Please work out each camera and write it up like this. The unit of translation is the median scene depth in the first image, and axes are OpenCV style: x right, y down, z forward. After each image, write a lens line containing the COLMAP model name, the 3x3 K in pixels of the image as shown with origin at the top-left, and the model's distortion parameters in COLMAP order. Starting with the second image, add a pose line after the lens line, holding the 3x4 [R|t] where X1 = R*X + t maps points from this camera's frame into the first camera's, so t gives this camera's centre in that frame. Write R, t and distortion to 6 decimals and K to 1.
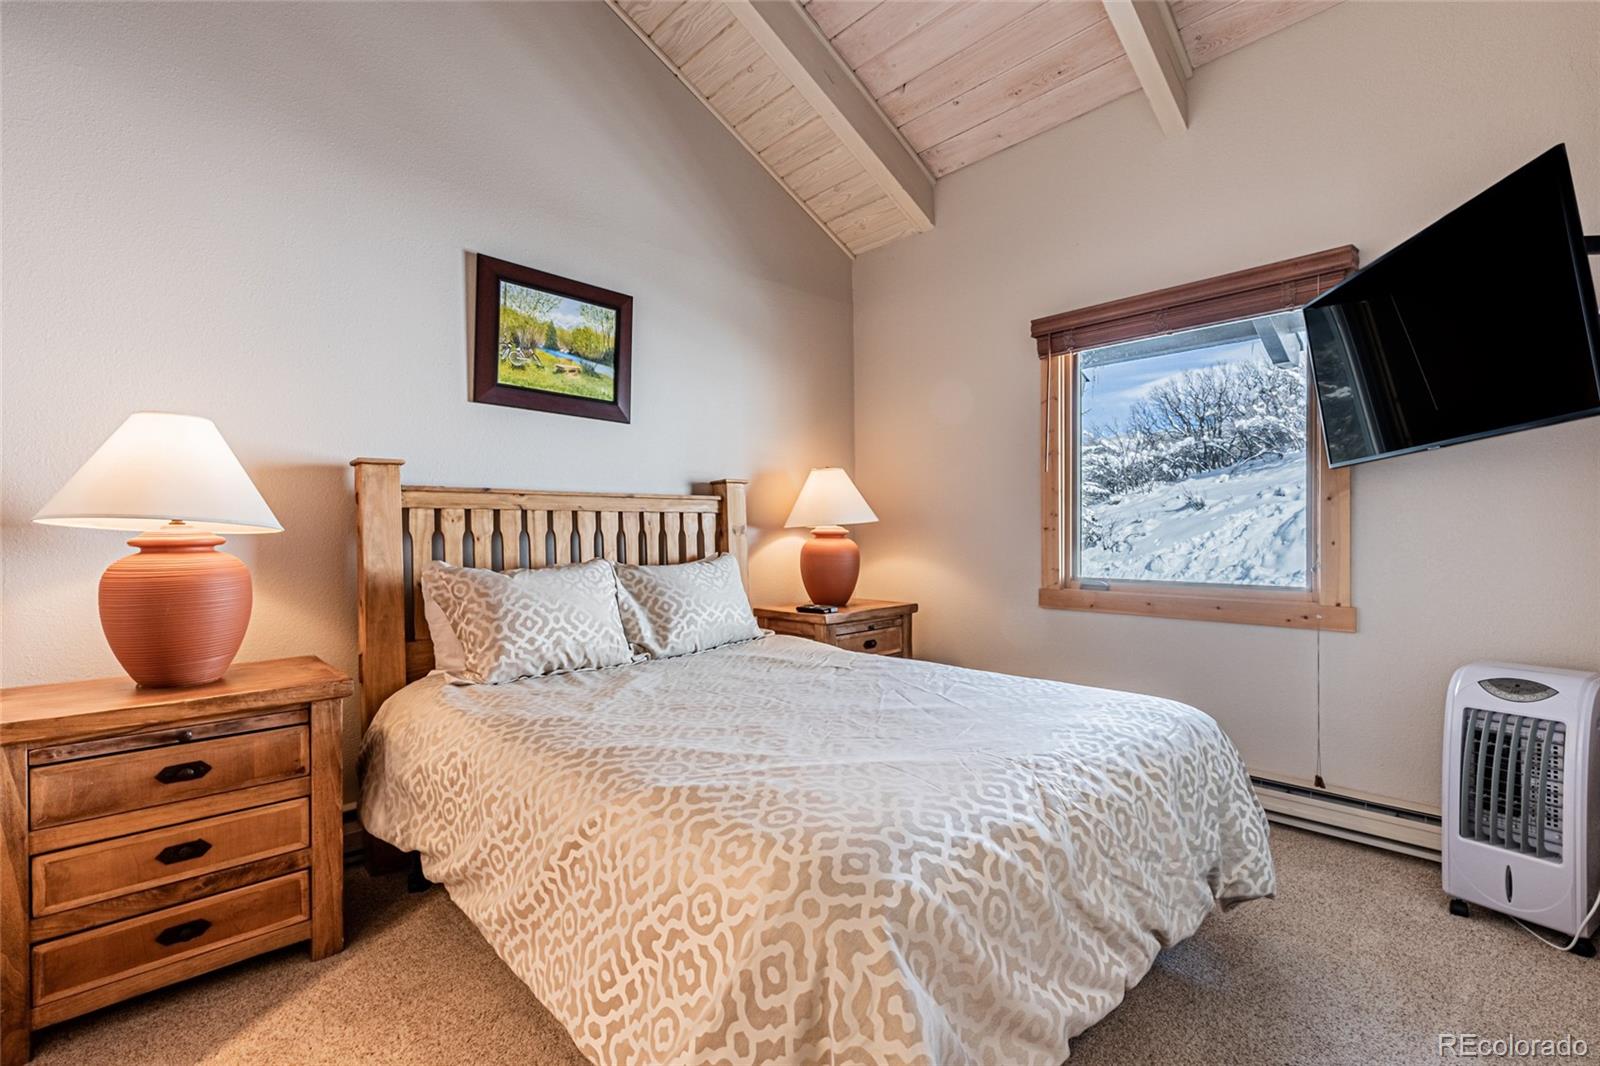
lens RADIAL K [[711.3, 0, 800.0], [0, 711.3, 533.0], [0, 0, 1]] dist [0.009845, 0.000034]
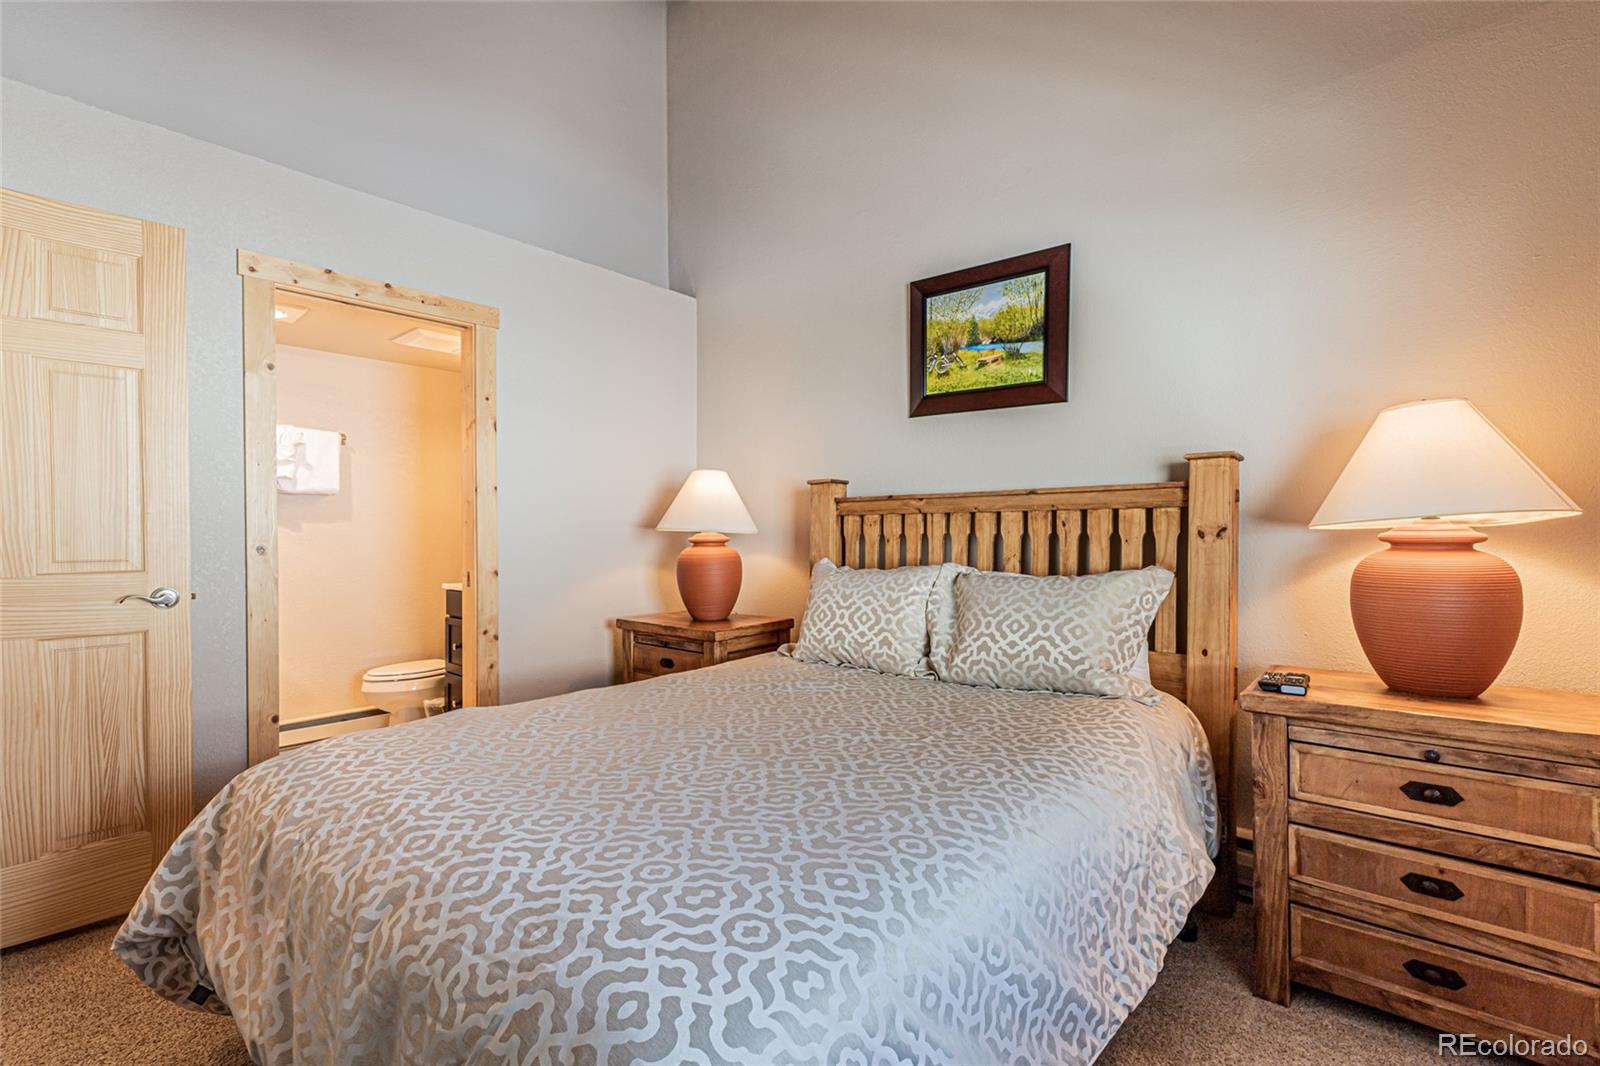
lens RADIAL K [[711.3, 0, 800.0], [0, 711.3, 533.0], [0, 0, 1]] dist [0.009845, 0.000034]
pose [[0.101243, 0.004510, -0.994852, 0.609844], [0.000902, 0.999989, 0.004625, -0.008567], [0.994861, -0.001366, 0.101237, 0.692615]]
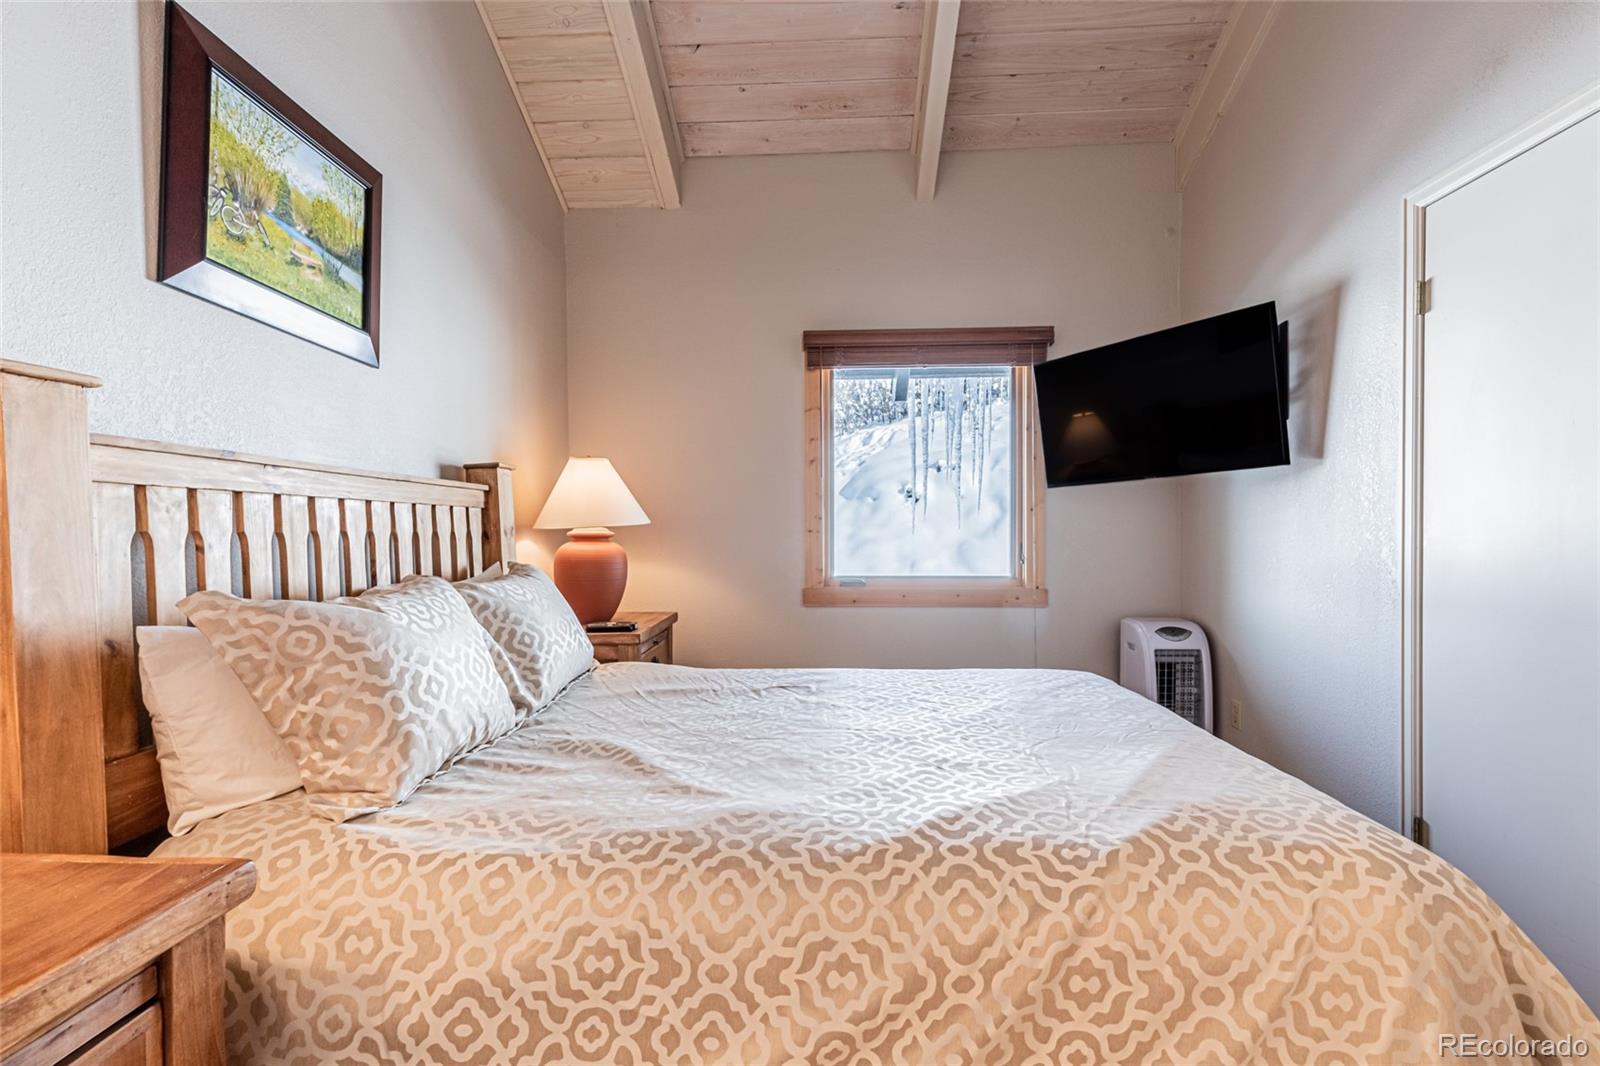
lens RADIAL K [[711.4, 0, 793.6], [0, 711.4, 536.8], [0, 0, 1]] dist [0.007014, -0.000367]
pose [[0.727436, -0.001388, 0.686174, -0.463879], [0.000964, 0.999999, 0.001000, 0.001130], [-0.686175, -0.000066, 0.727437, 0.296387]]
